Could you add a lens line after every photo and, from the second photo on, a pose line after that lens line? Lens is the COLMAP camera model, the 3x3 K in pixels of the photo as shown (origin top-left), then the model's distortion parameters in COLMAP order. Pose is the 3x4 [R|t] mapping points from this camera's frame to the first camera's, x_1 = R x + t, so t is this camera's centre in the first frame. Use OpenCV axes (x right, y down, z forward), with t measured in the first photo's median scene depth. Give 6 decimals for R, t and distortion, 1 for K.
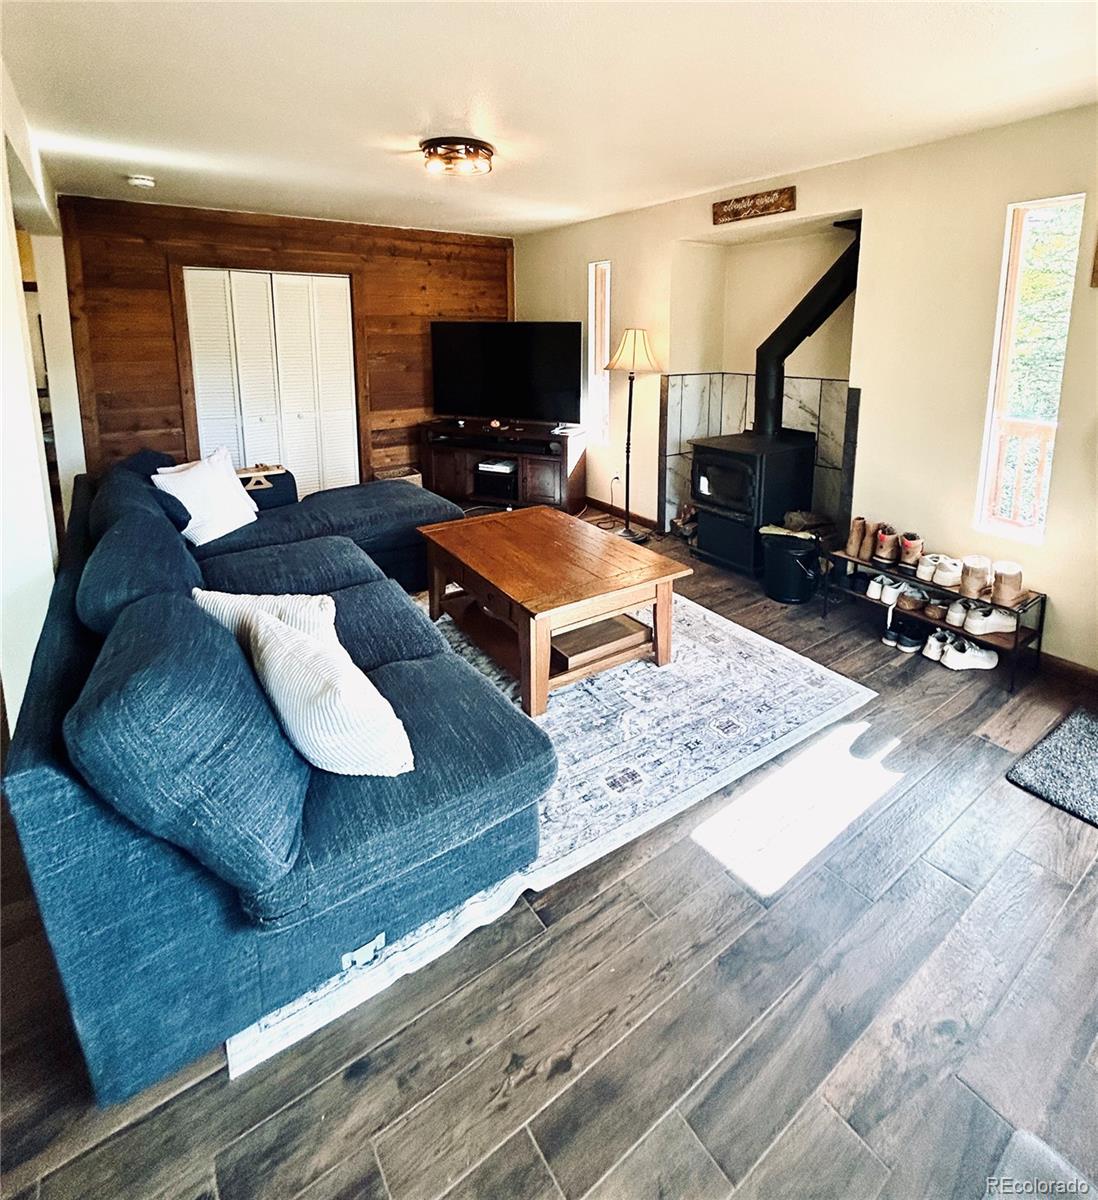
lens RADIAL K [[622.9, 0, 580.0], [0, 622.9, 436.7], [0, 0, 1]] dist [-0.004594, 0.001800]
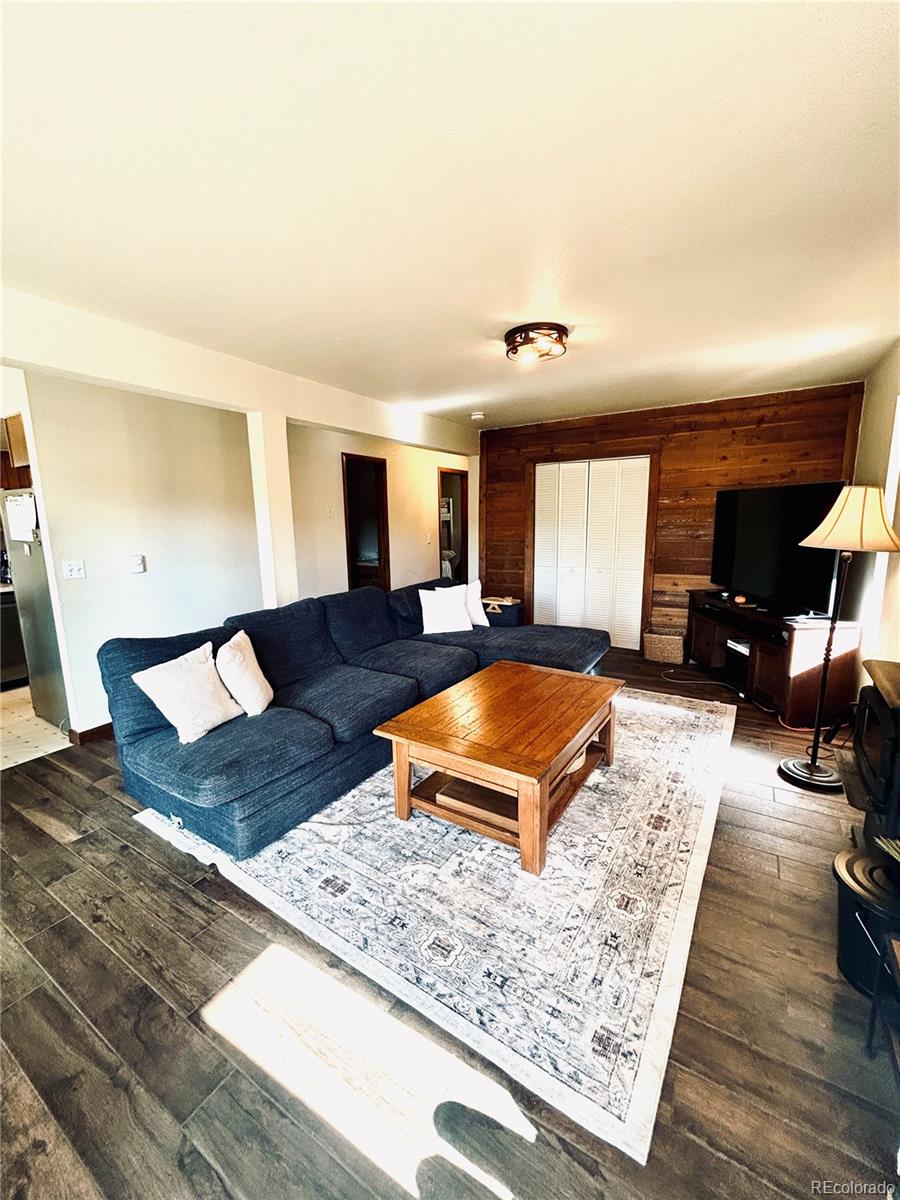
lens RADIAL K [[489.2, 0, 450.0], [0, 489.2, 602.0], [0, 0, 1]] dist [-0.001842, 0.000107]
pose [[0.363991, 0.149157, -0.919382, 0.791969], [-0.133943, 0.985216, 0.106809, -0.078541], [0.921721, 0.084267, 0.378589, 0.714405]]
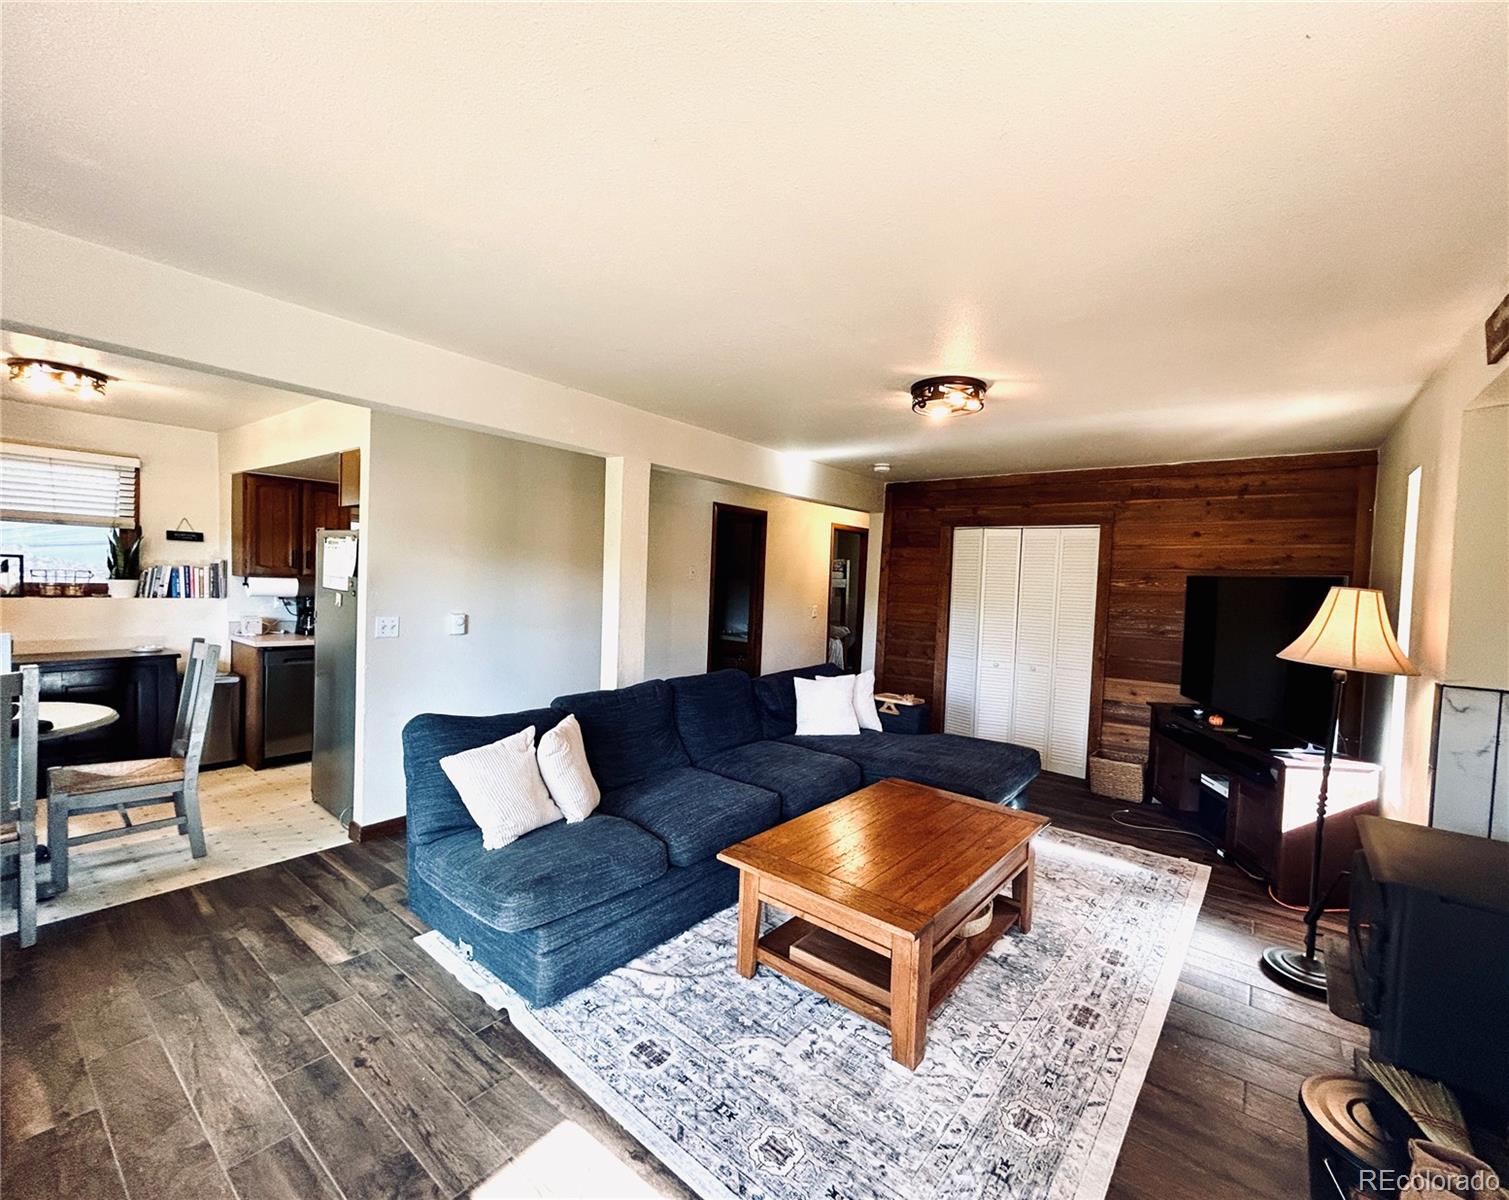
lens RADIAL K [[650.0, 0, 798.6], [0, 650.0, 602.2], [0, 0, 1]] dist [-0.003069, 0.001474]
pose [[0.288665, 0.043435, -0.956445, 0.883435], [-0.195163, 0.980666, -0.014367, -0.104272], [0.937328, 0.190810, 0.291560, 0.707215]]
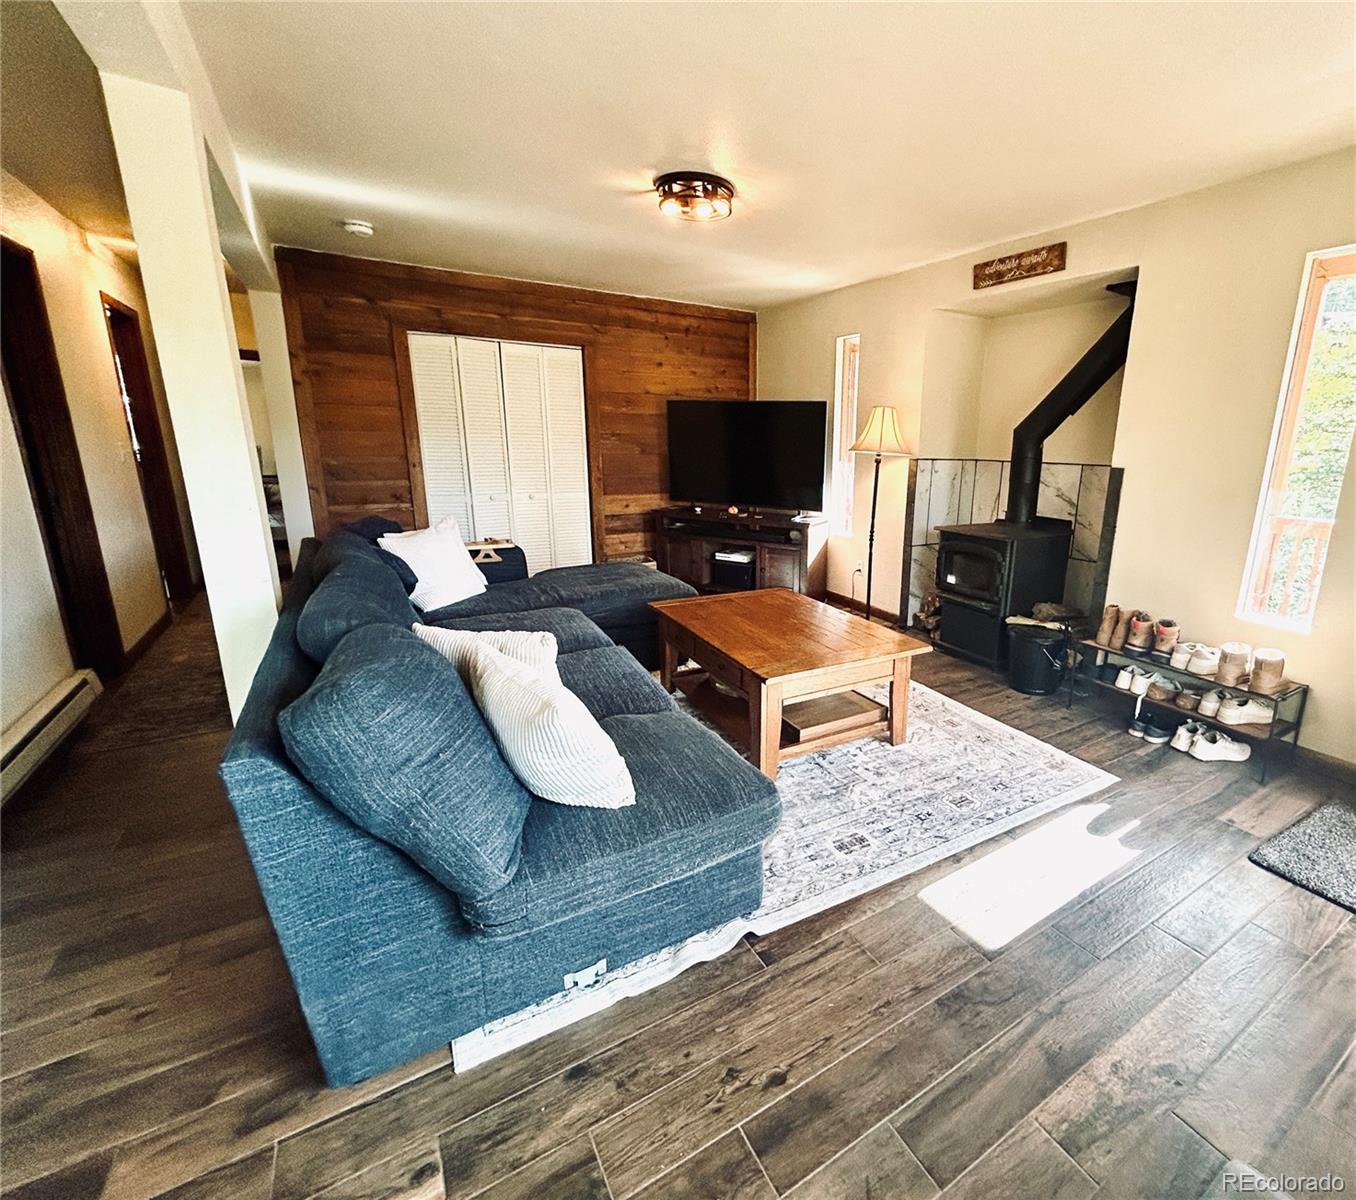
lens RADIAL K [[646.9, 0, 802.1], [0, 646.9, 607.3], [0, 0, 1]] dist [-0.007468, 0.003339]
pose [[0.999041, 0.029244, -0.032600, 0.012920], [-0.026295, 0.995819, 0.087480, 0.081407], [0.035022, -0.086538, 0.995633, 0.011582]]
